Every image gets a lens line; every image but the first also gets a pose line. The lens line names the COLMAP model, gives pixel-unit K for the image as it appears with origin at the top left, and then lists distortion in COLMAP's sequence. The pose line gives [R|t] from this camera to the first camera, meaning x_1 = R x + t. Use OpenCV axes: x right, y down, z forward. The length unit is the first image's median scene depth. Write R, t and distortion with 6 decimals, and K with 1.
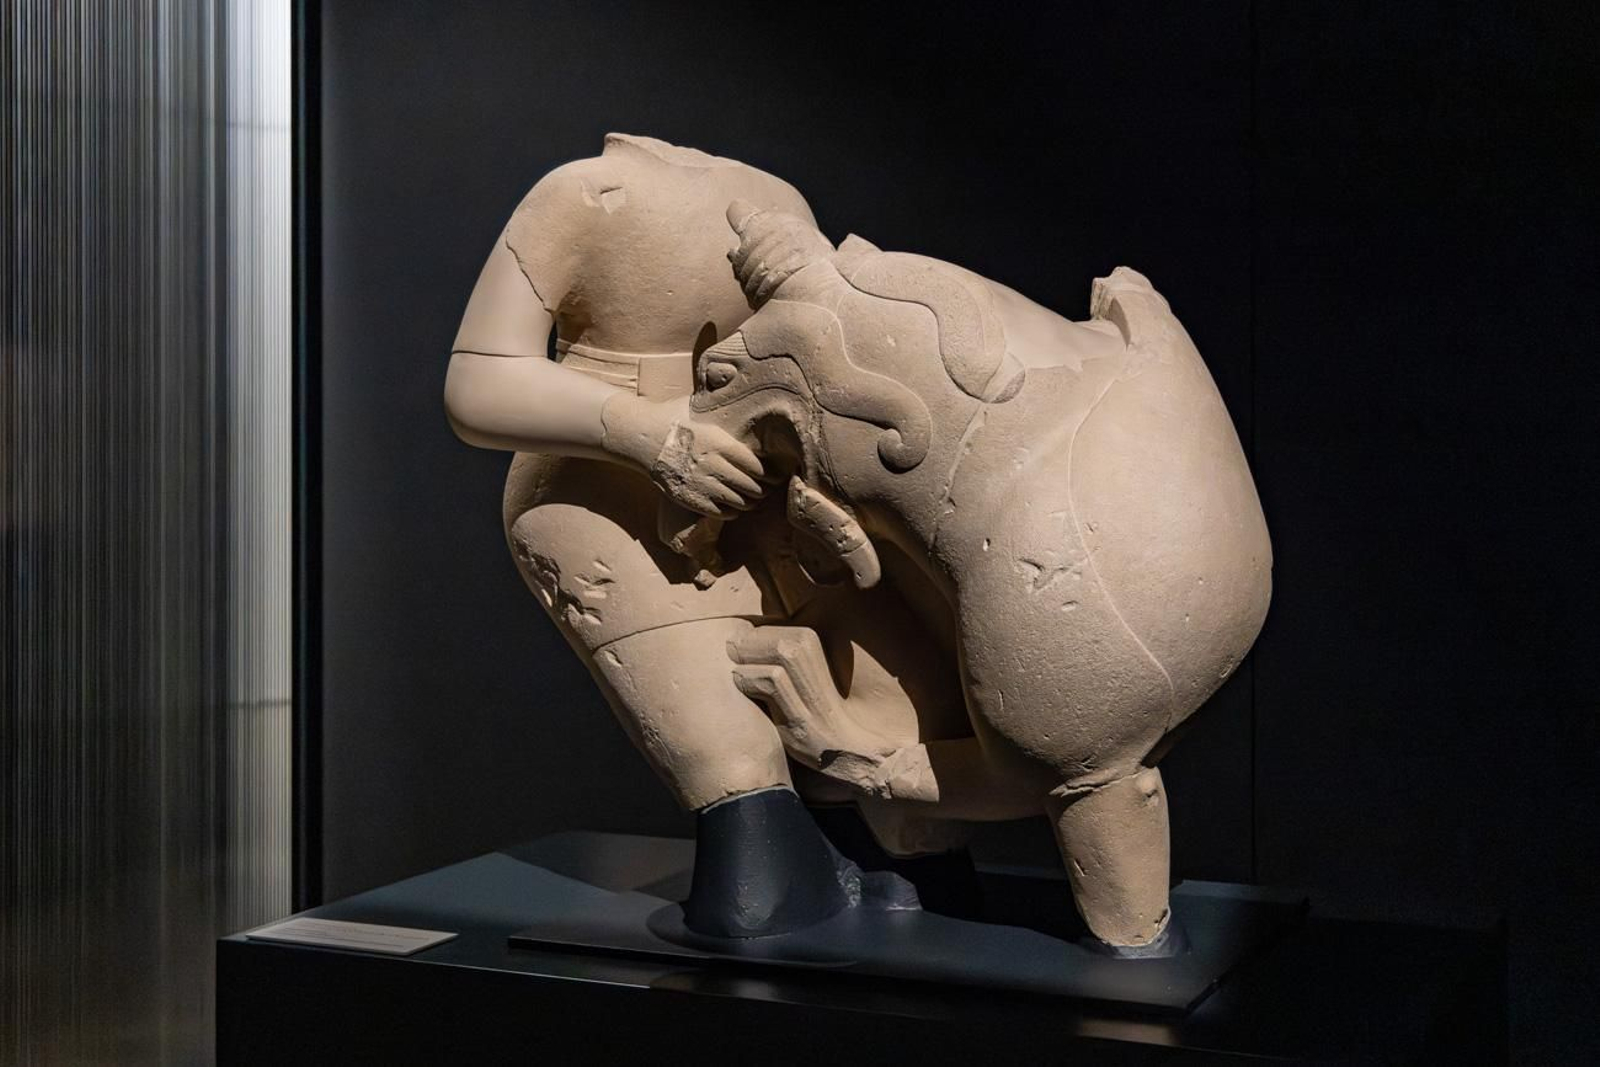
lens RADIAL K [[1637.1, 0, 828.3], [0, 1637.1, 451.2], [0, 0, 1]] dist [0.001191, 0.000000]
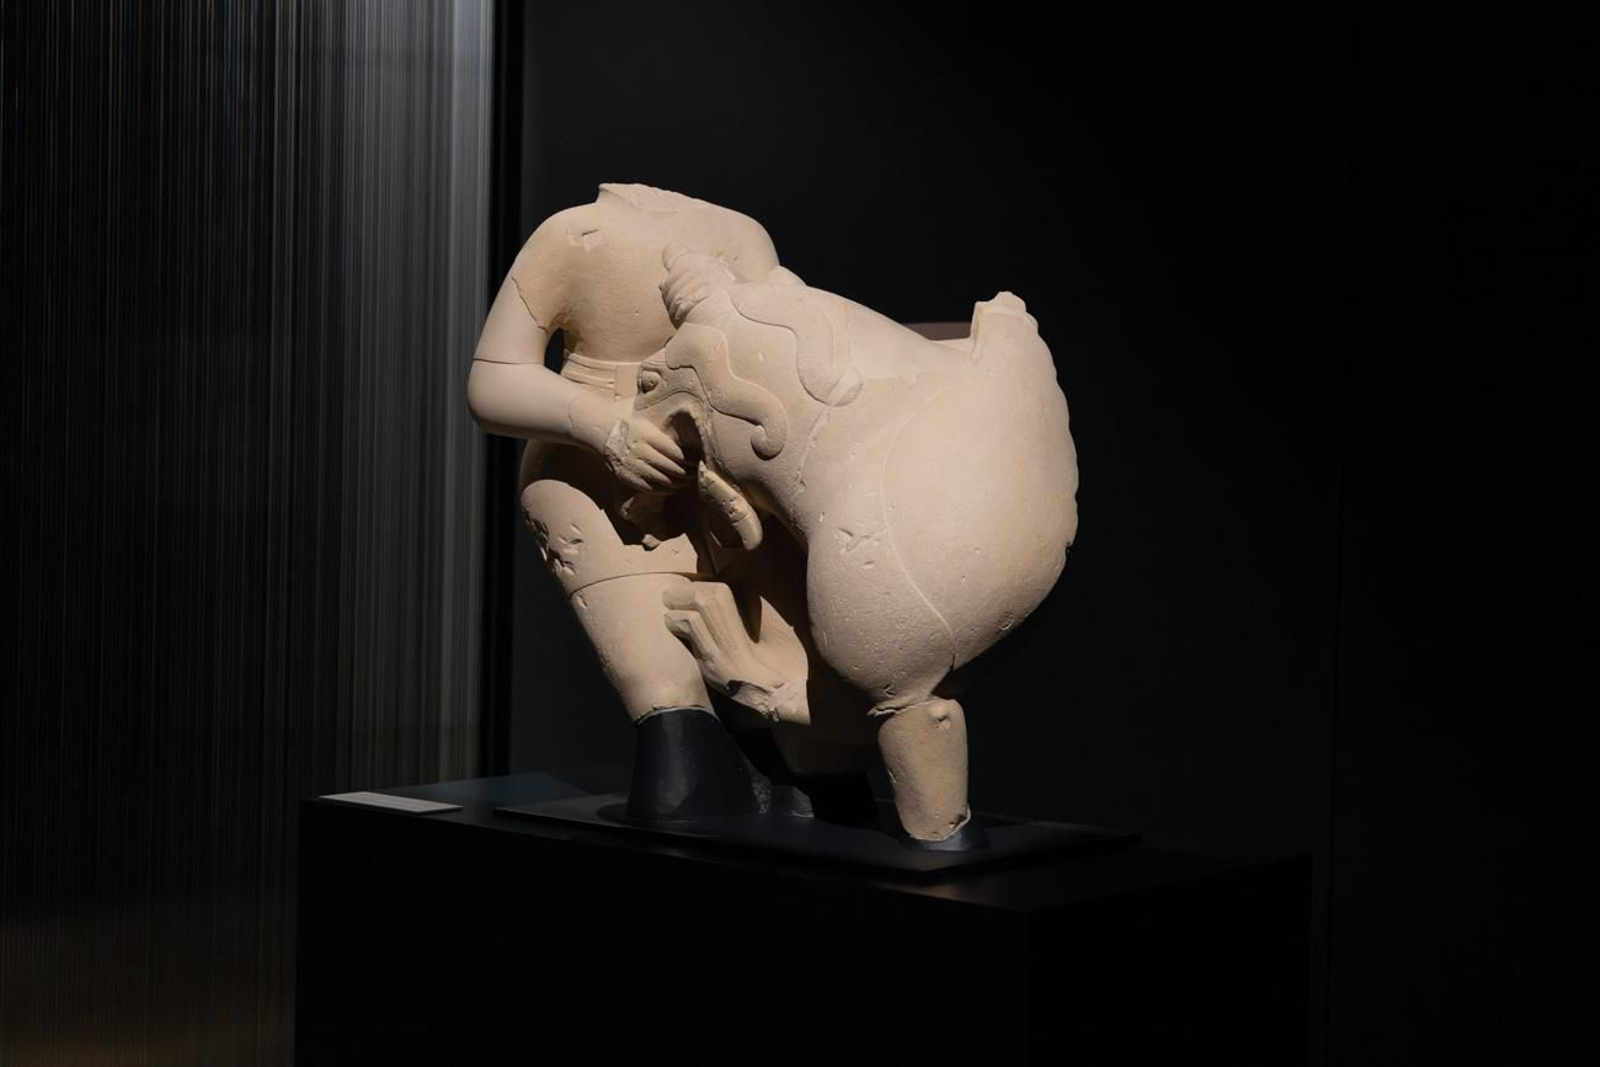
lens RADIAL K [[2687.8, 0, 799.3], [0, 2687.8, 534.0], [0, 0, 1]] dist [0.027079, 0.000000]
pose [[0.942581, 0.031841, -0.332455, 0.742500], [-0.022969, 0.999268, 0.030582, 0.006151], [0.333186, -0.021190, 0.942623, -0.941248]]
